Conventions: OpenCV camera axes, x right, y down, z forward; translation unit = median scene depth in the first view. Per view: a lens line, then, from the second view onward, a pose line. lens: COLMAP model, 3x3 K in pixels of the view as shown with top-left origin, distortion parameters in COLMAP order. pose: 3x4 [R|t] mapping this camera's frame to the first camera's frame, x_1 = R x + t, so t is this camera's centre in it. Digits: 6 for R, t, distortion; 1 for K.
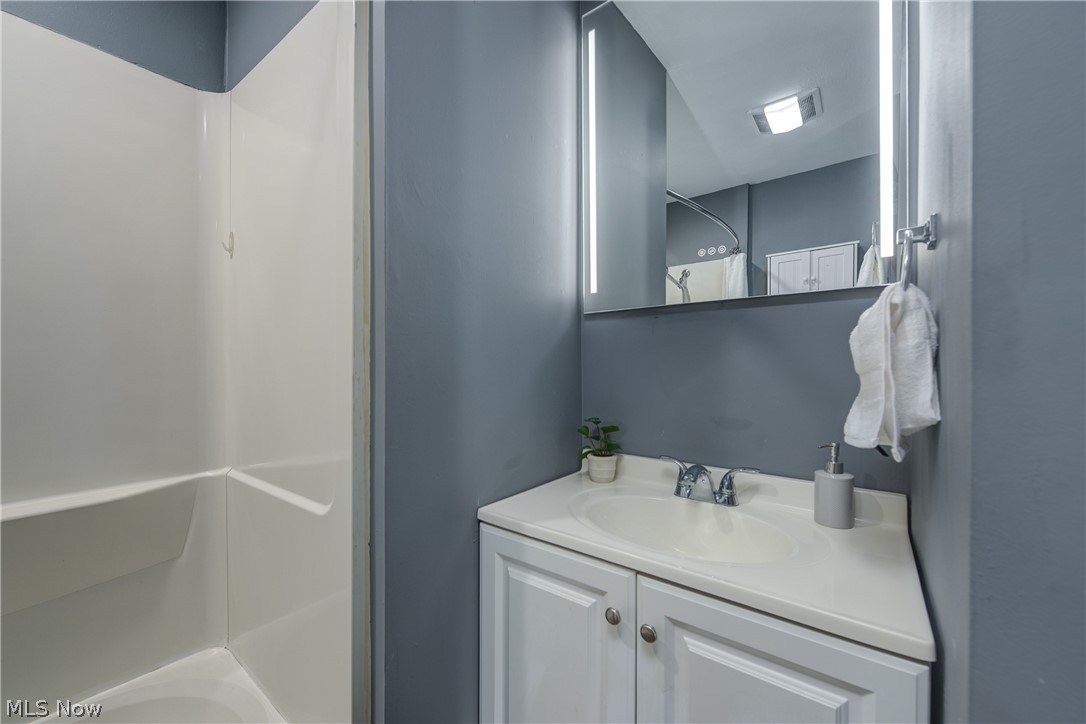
lens RADIAL K [[433.1, 0, 546.3], [0, 433.1, 365.1], [0, 0, 1]] dist [-0.003962, -0.000121]
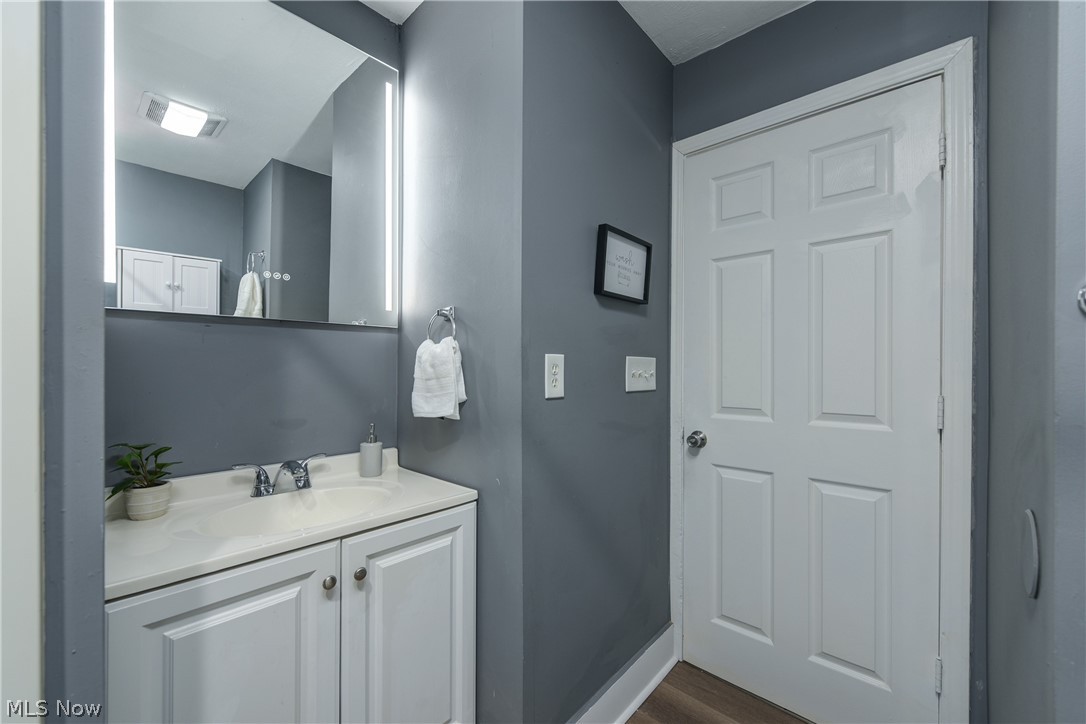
lens RADIAL K [[433.1, 0, 544.5], [0, 433.1, 368.6], [0, 0, 1]] dist [-0.003962, -0.000121]
pose [[0.071505, 0.004705, 0.997429, -0.734626], [-0.001039, 0.999989, -0.004642, -0.013418], [-0.997440, -0.000704, 0.071509, 0.219732]]
